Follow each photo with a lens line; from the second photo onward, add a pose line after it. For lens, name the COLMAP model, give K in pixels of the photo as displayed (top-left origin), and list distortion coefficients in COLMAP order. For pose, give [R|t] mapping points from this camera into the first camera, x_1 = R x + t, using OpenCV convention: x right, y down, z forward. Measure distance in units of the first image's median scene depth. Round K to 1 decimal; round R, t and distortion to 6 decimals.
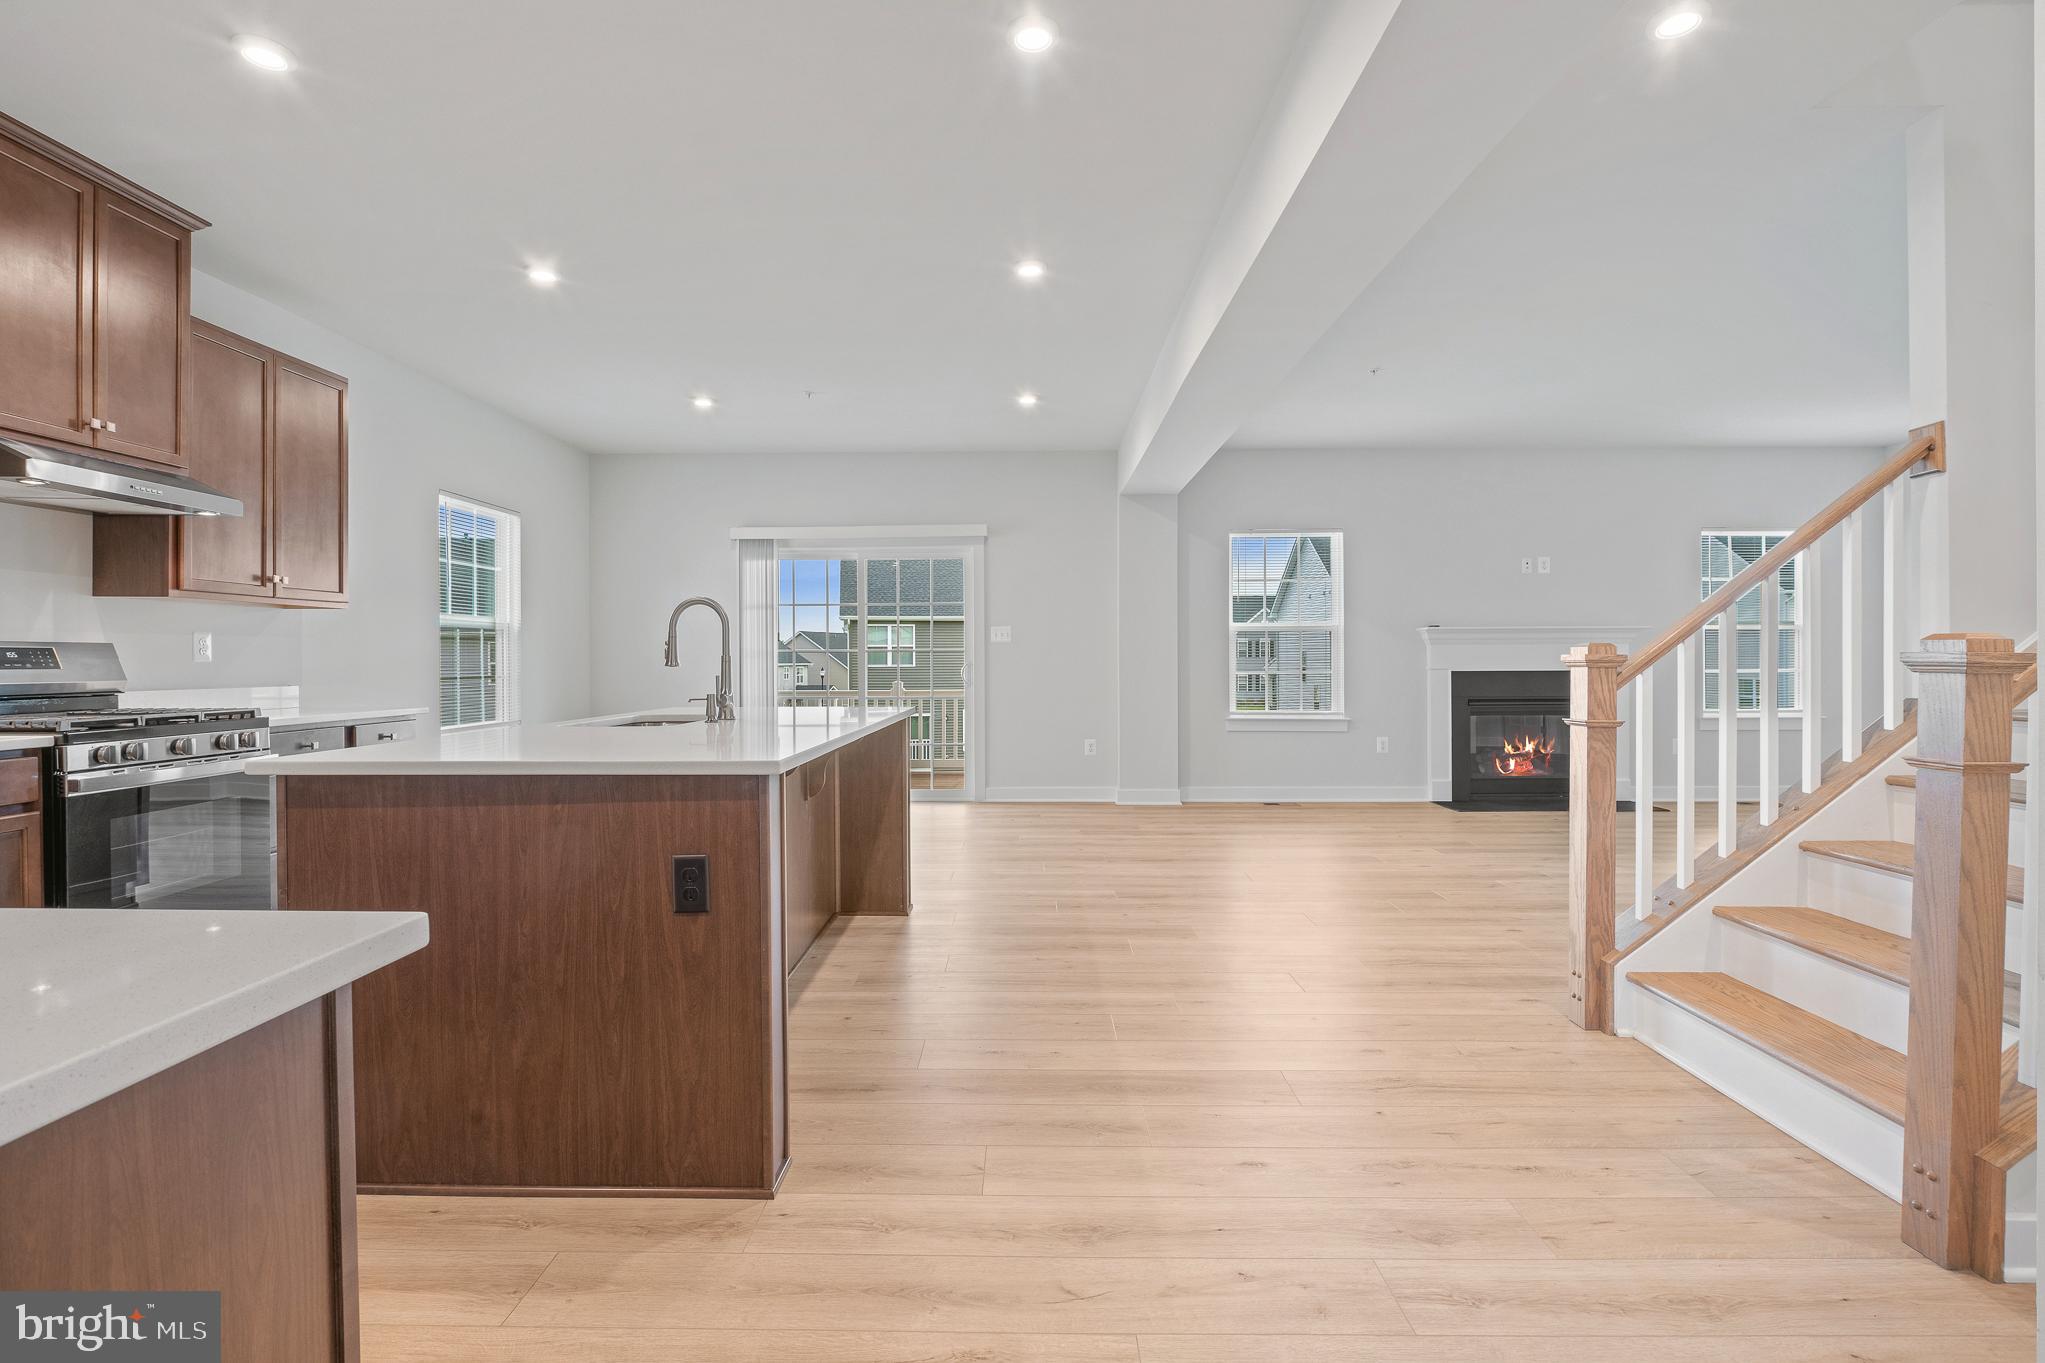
lens RADIAL K [[939.8, 0, 995.6], [0, 939.8, 664.4], [0, 0, 1]] dist [-0.005241, -0.002192]
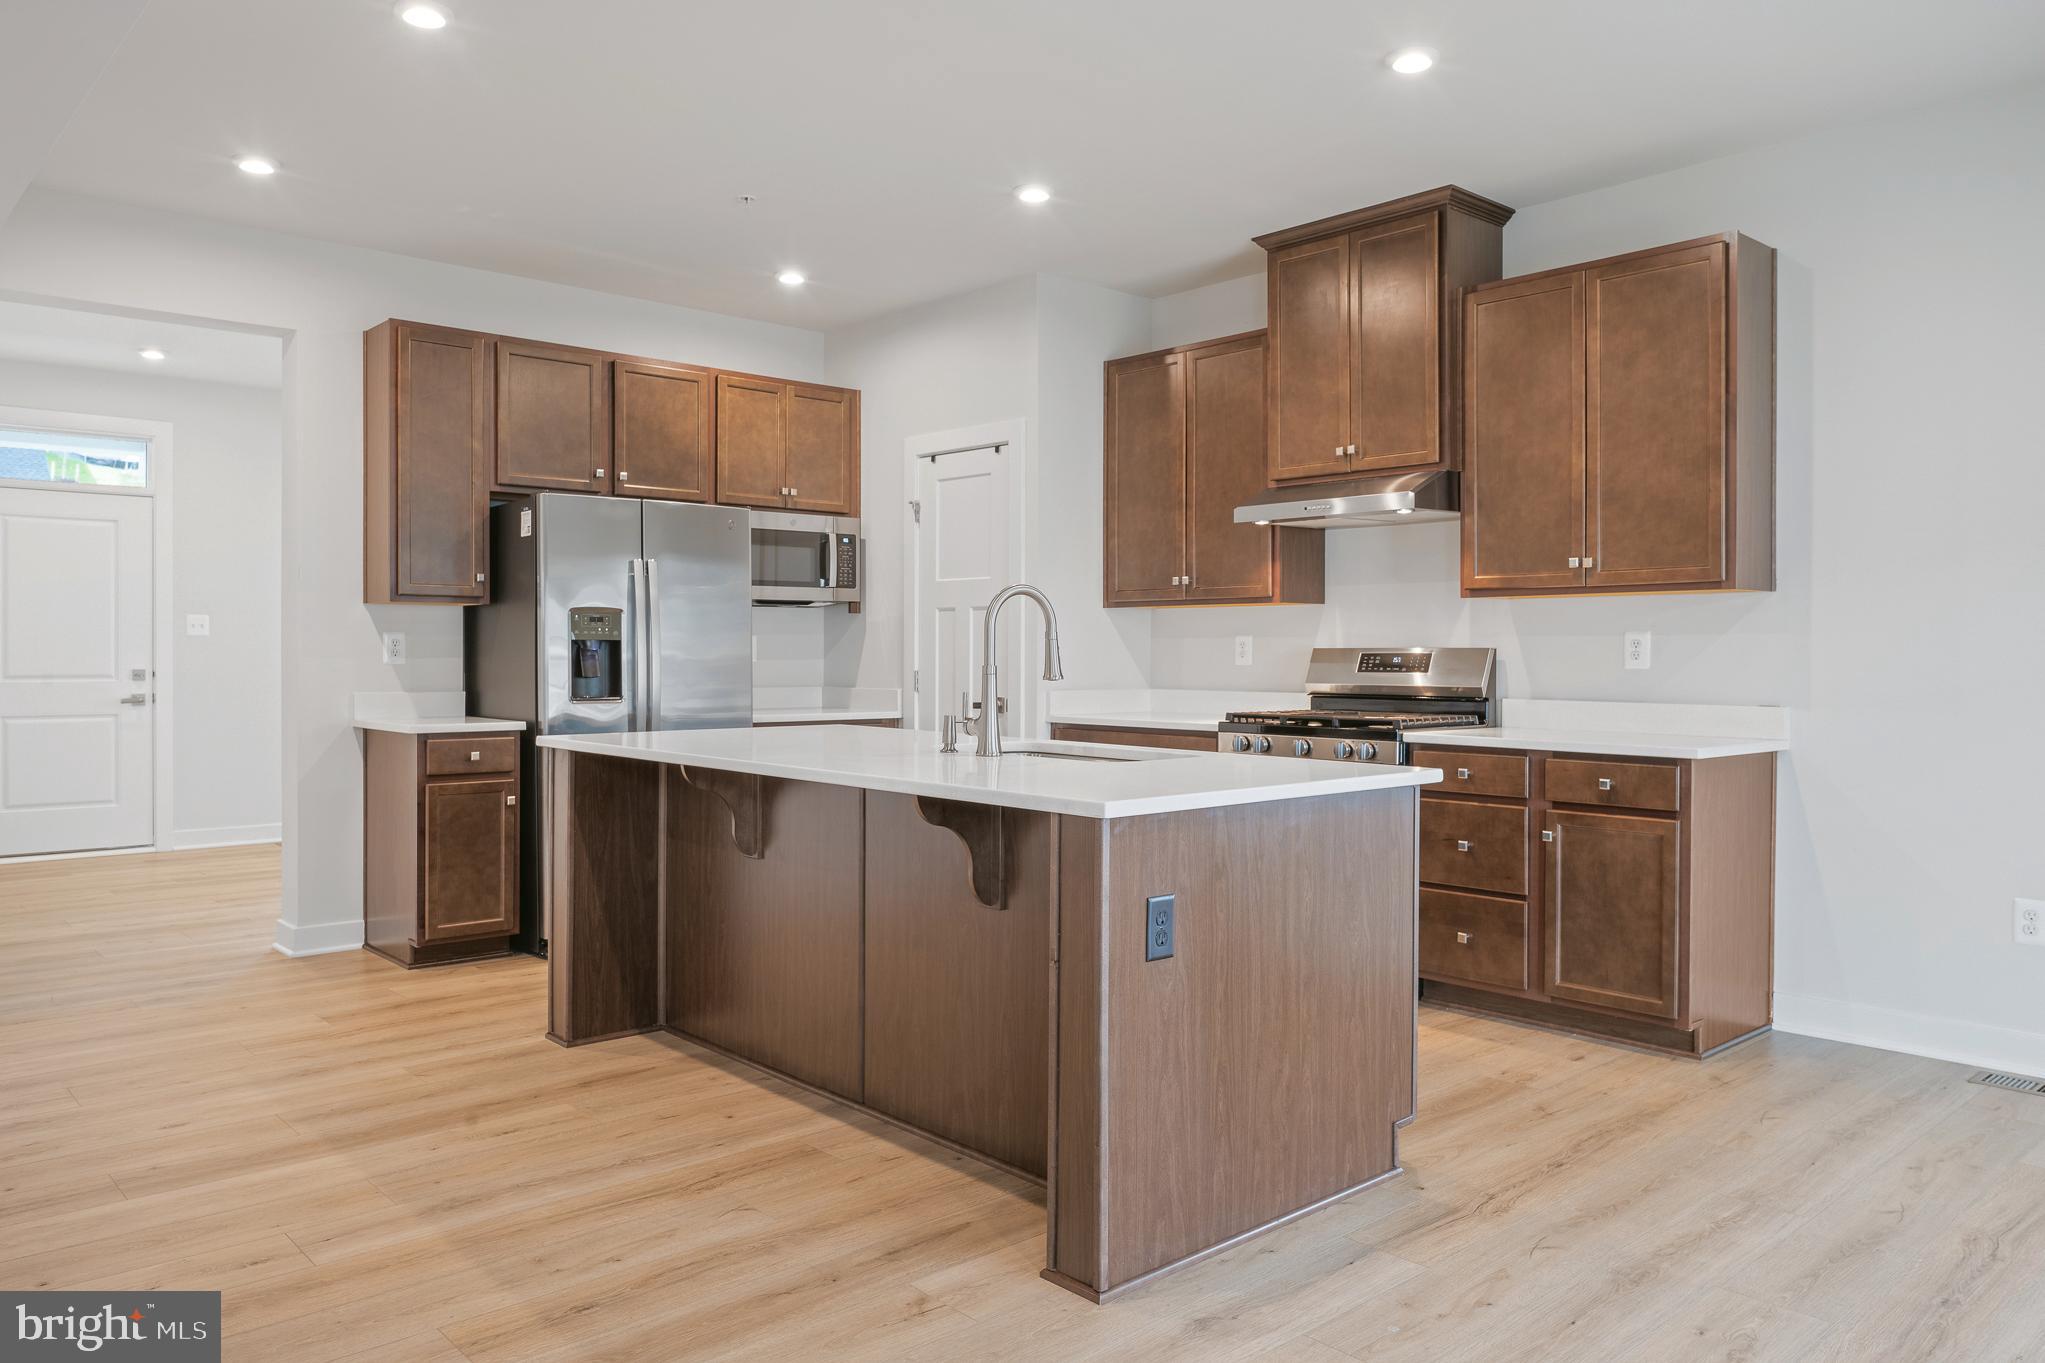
lens RADIAL K [[1461.8, 0, 1055.2], [0, 1461.8, 663.6], [0, 0, 1]] dist [0.009126, -0.018913]
pose [[-0.713314, 0.009297, -0.700783, 0.211128], [0.000209, 0.999915, 0.013052, -0.011943], [0.700845, 0.009164, -0.713255, 0.846611]]
